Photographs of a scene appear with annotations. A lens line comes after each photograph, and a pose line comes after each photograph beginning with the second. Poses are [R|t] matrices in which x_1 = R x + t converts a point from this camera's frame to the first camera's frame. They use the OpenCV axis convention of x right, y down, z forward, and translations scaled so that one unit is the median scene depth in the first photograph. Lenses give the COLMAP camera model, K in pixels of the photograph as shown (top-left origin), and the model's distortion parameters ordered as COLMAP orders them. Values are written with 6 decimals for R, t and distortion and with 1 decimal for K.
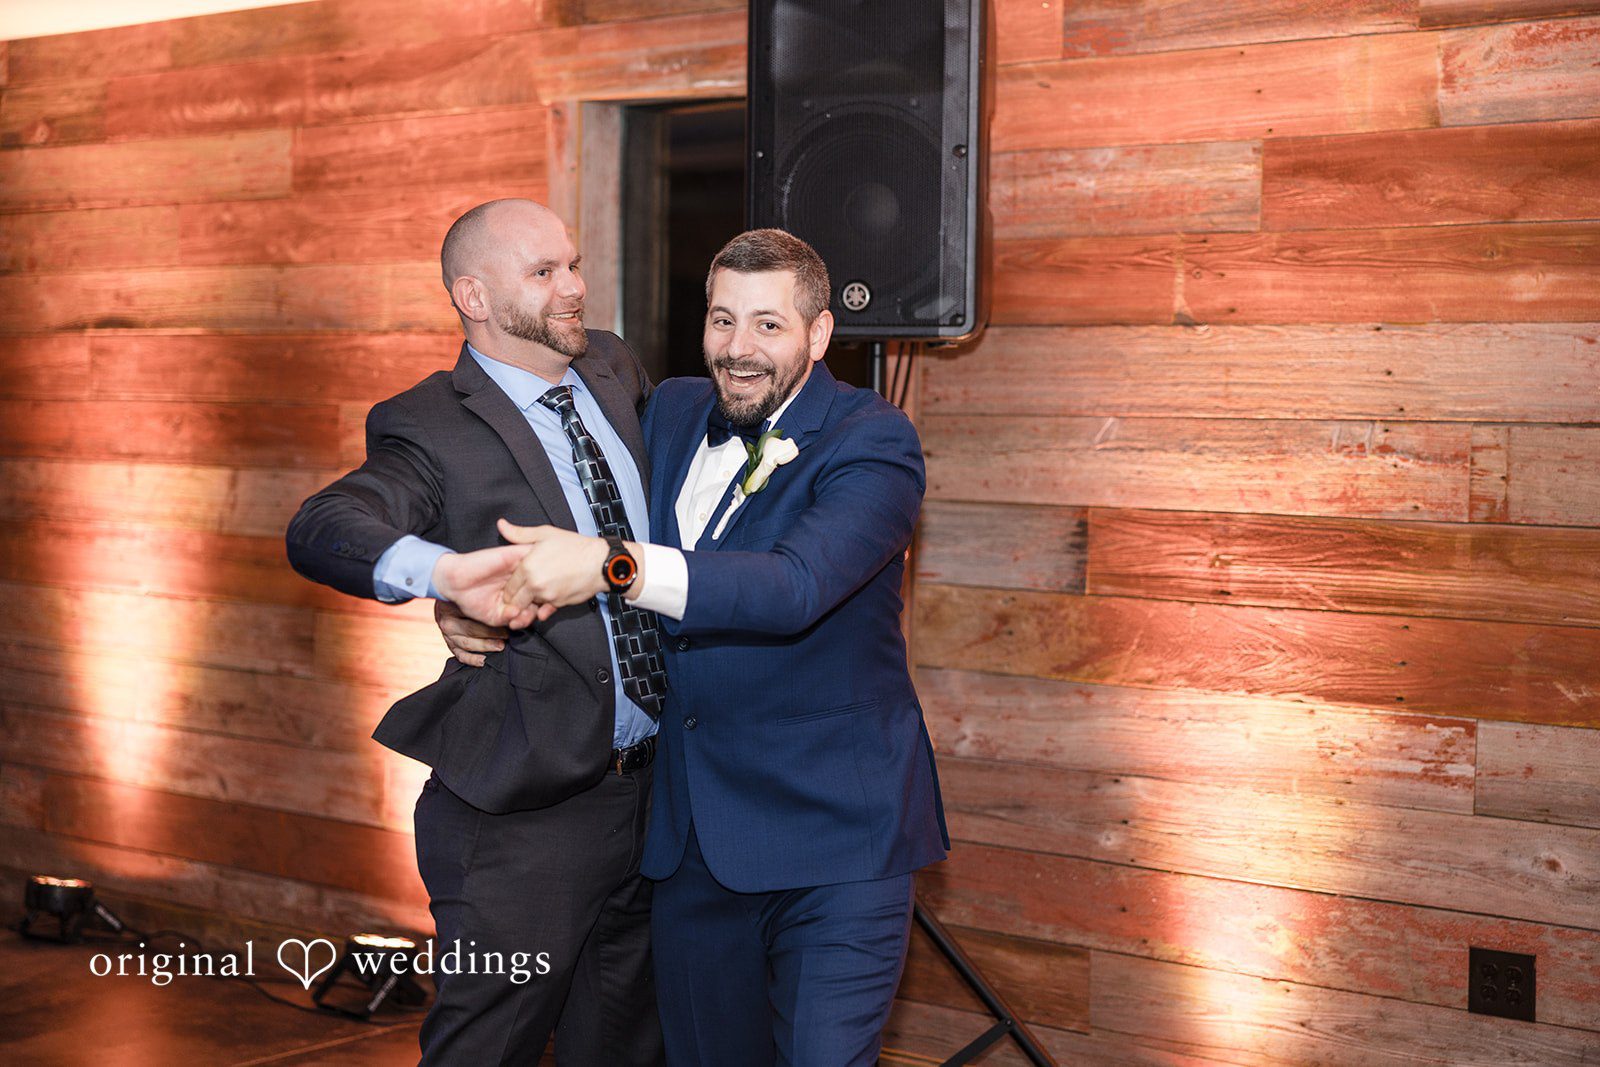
lens RADIAL K [[2173.0, 0, 796.4], [0, 2173.0, 476.6], [0, 0, 1]] dist [-0.010034, -0.000432]
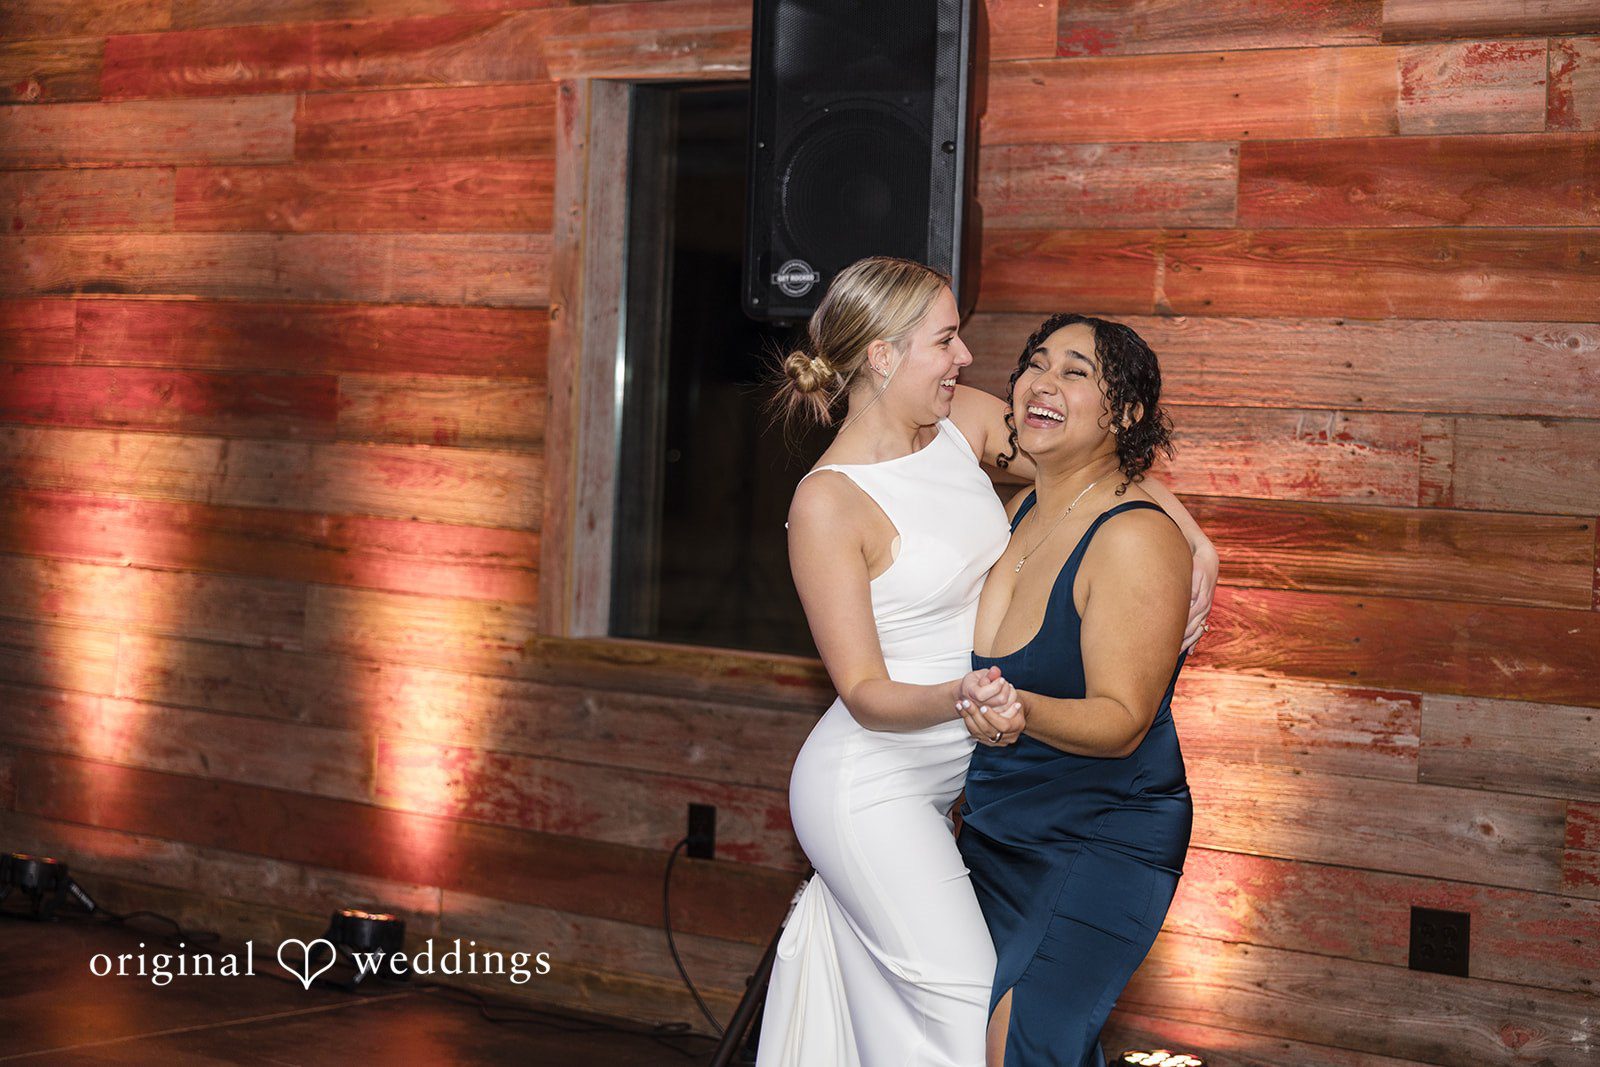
lens RADIAL K [[2804.5, 0, 802.5], [0, 2804.5, 440.7], [0, 0, 1]] dist [0.008971, -0.188250]
pose [[0.999638, 0.023925, -0.012333, 0.022331], [-0.024164, 0.999517, -0.019566, 0.020826], [0.011859, 0.019857, 0.999733, -0.345565]]
